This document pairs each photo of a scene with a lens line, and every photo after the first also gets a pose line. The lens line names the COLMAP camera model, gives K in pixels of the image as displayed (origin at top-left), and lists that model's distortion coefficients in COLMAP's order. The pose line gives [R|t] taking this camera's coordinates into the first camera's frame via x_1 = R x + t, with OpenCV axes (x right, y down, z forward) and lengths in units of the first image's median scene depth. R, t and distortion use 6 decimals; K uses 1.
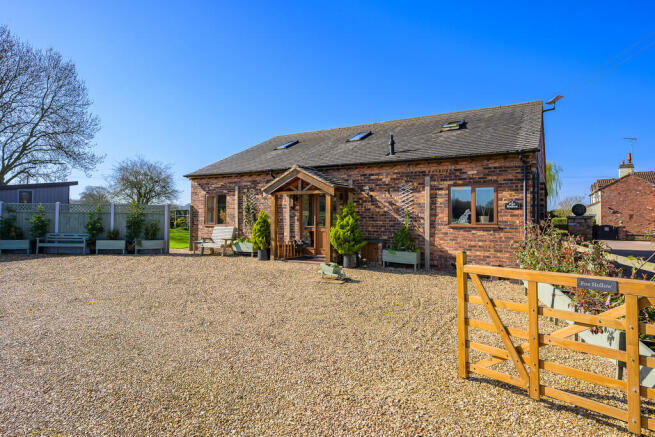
lens RADIAL K [[377.6, 0, 327.7], [0, 377.6, 214.2], [0, 0, 1]] dist [-0.005184, -0.001718]
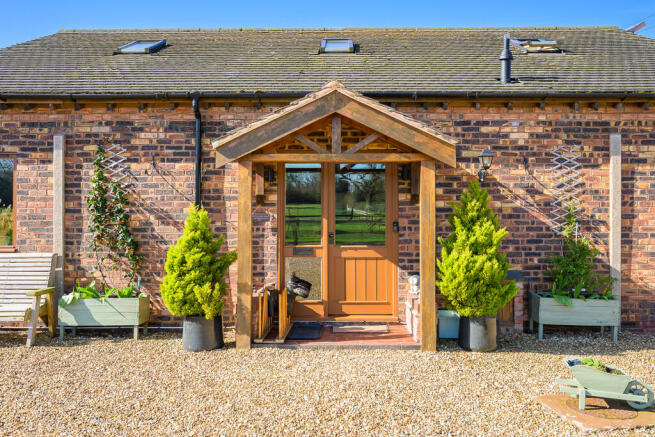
lens RADIAL K [[576.3, 0, 327.3], [0, 576.3, 202.0], [0, 0, 1]] dist [0.000610, -0.002090]
pose [[0.858113, -0.001172, 0.513459, -0.382116], [0.003070, 0.999991, -0.002848, -0.013253], [-0.513451, 0.004021, 0.858109, 0.534493]]
